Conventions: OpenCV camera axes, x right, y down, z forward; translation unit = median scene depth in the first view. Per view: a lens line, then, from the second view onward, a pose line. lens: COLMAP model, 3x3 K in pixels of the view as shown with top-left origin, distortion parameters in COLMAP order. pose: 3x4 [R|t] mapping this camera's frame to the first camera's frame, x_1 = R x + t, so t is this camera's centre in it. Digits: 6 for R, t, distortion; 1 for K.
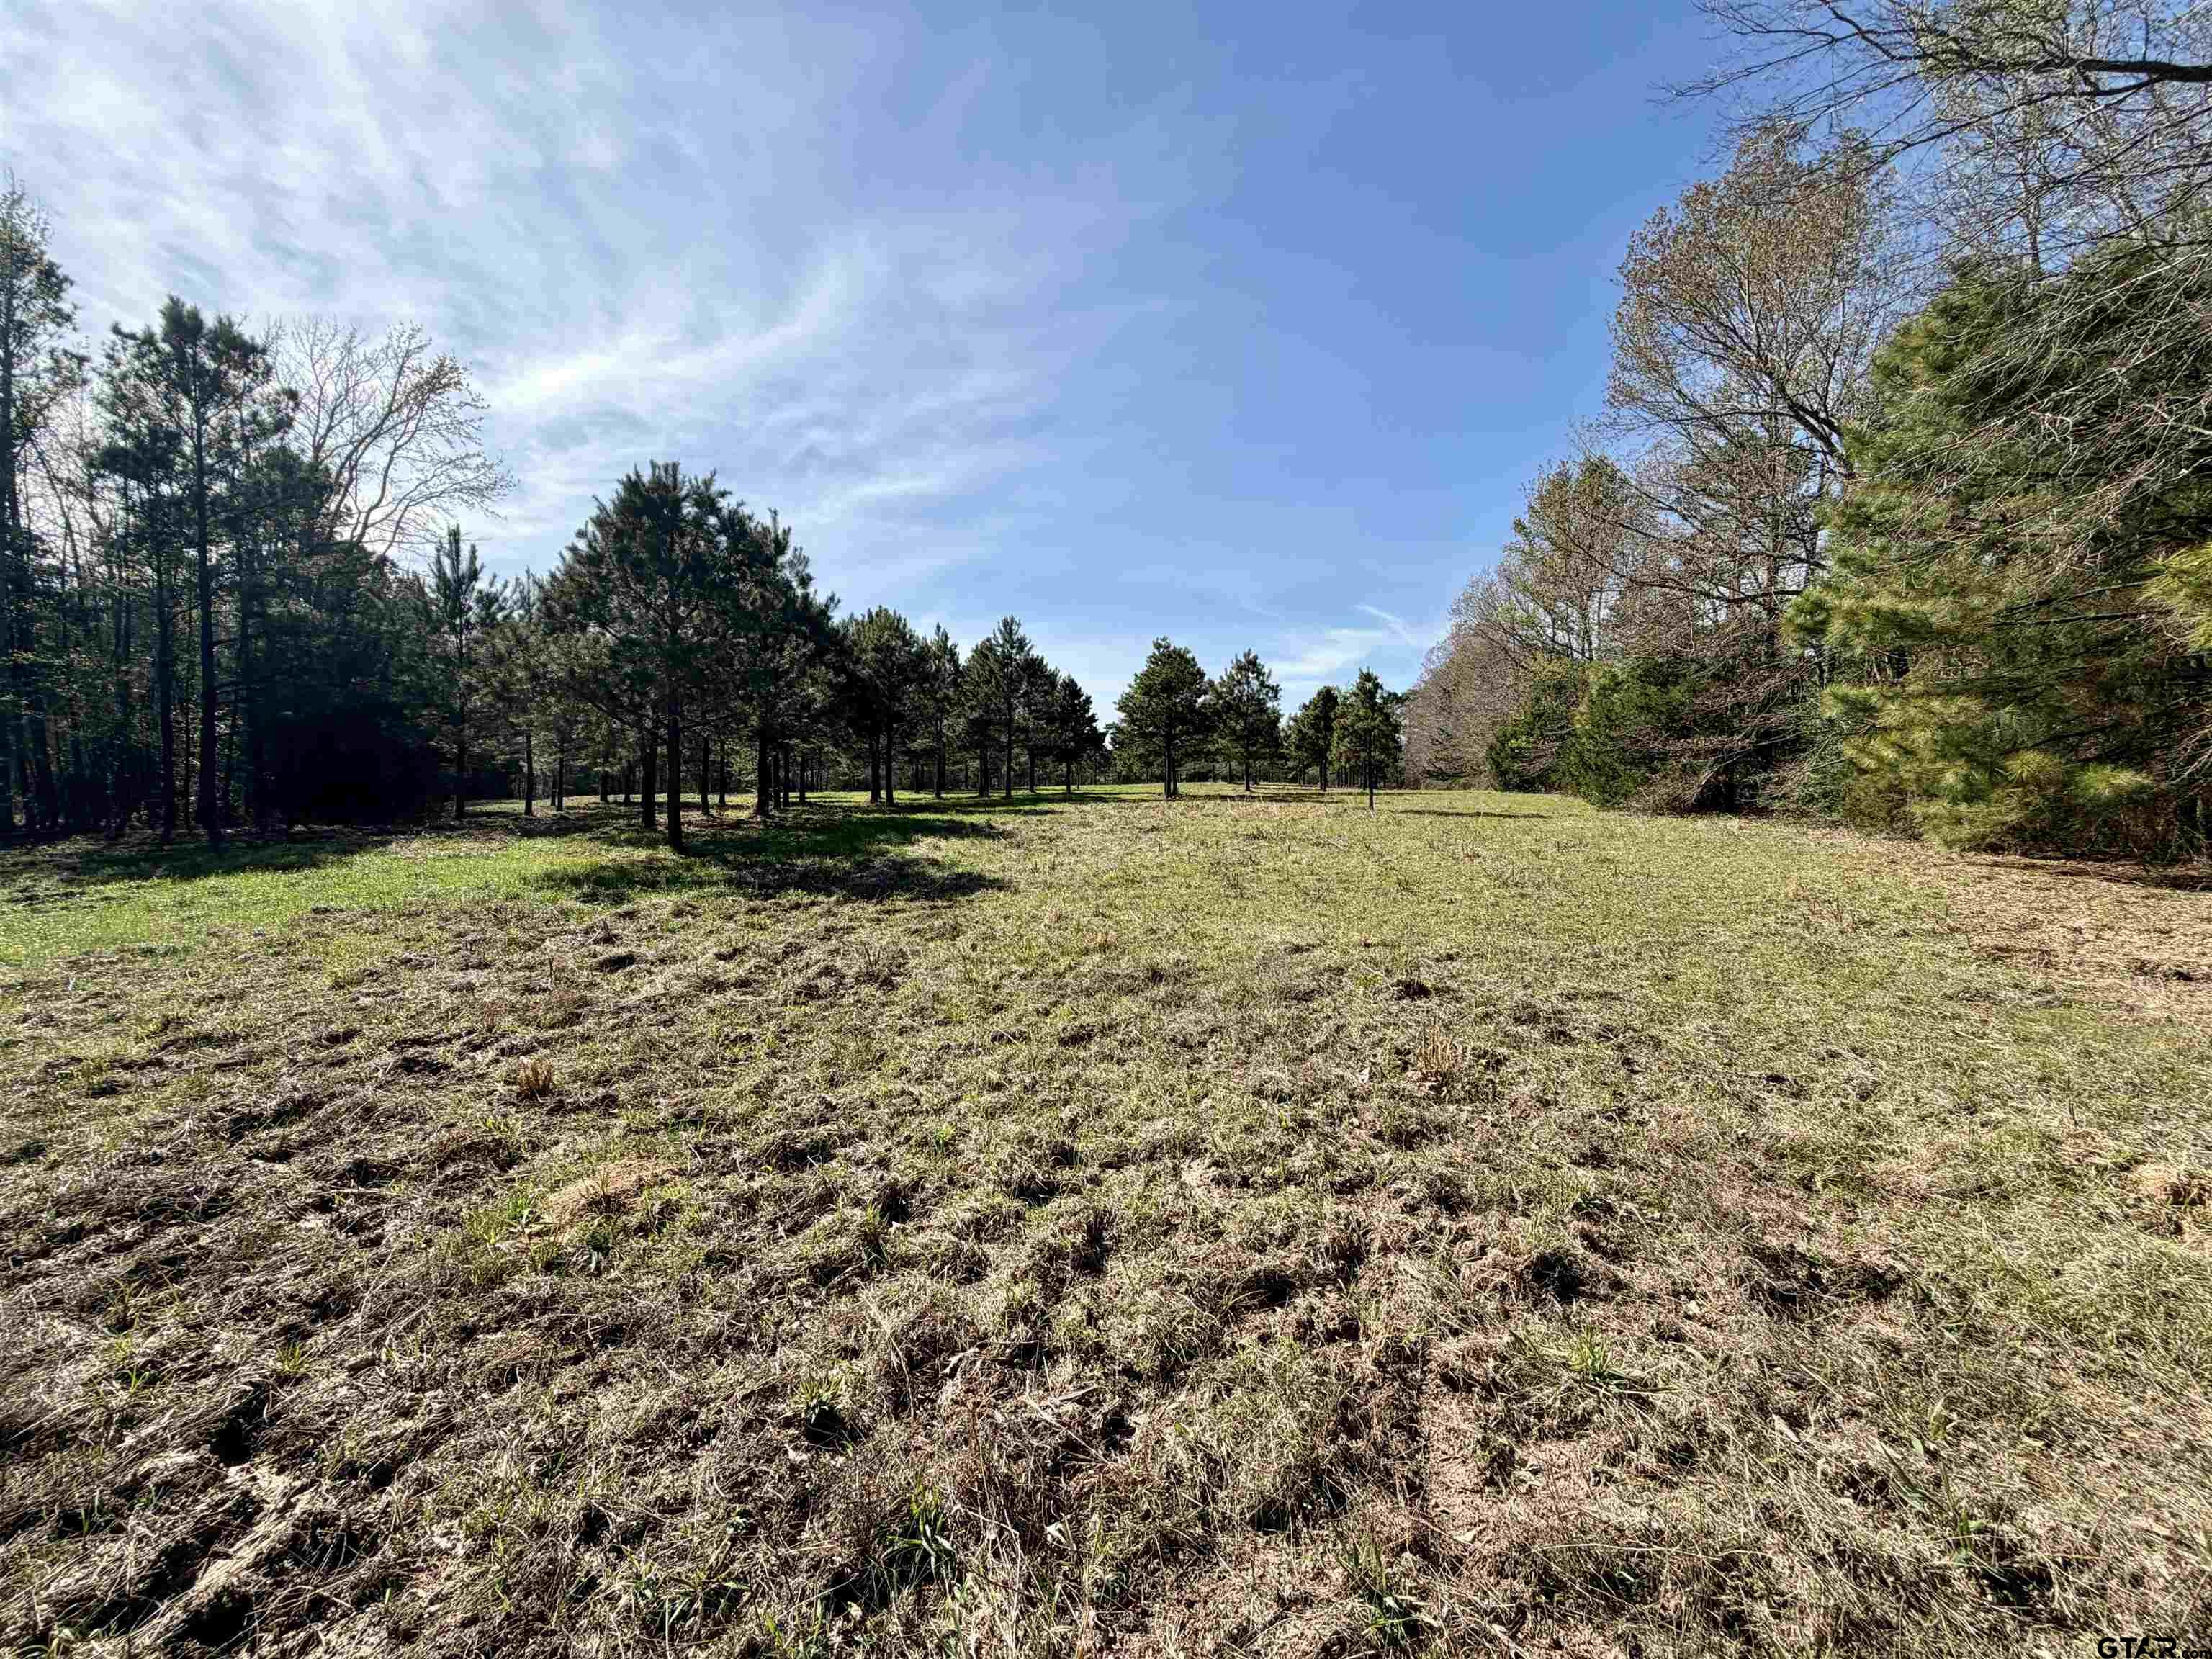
lens RADIAL K [[893.5, 0, 1114.1], [0, 893.5, 805.0], [0, 0, 1]] dist [0.023090, 0.000071]
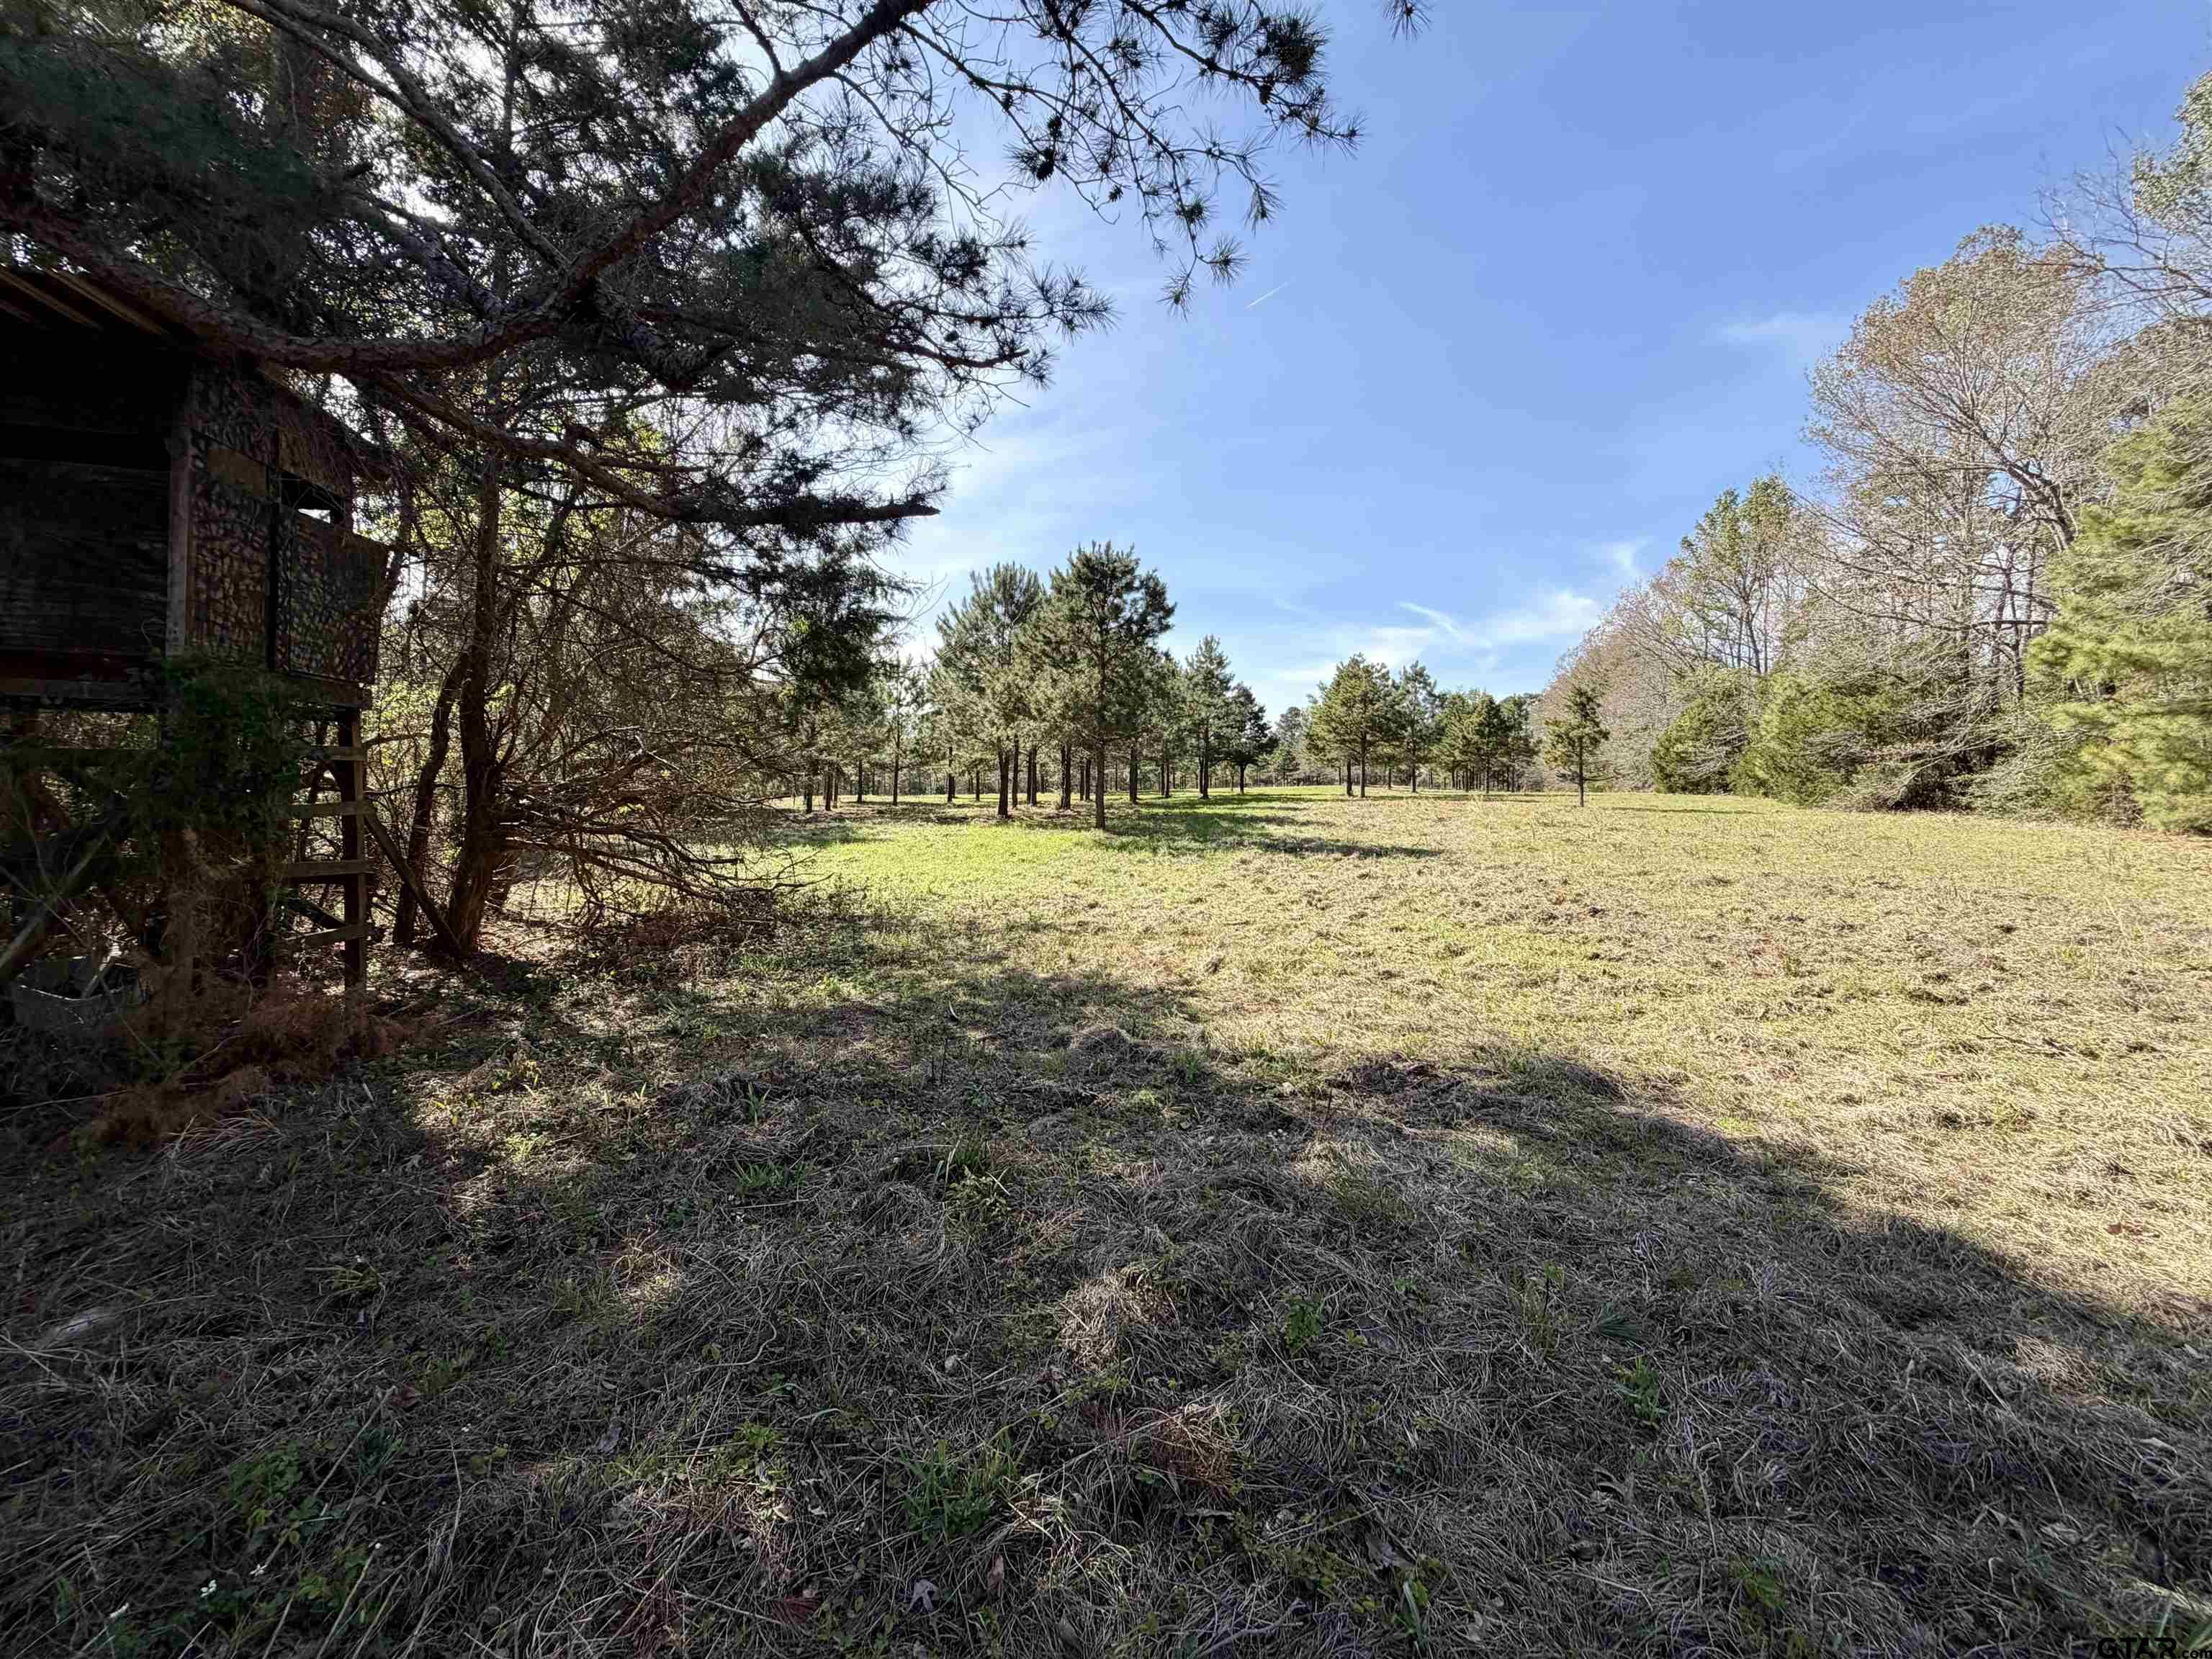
lens RADIAL K [[888.0, 0, 1106.0], [0, 888.0, 829.5], [0, 0, 1]] dist [-0.000260, -0.000160]
pose [[0.995352, 0.005036, -0.096168, -0.231823], [-0.002890, 0.999744, 0.022447, 0.010964], [0.096257, -0.022065, 0.995112, -0.204658]]
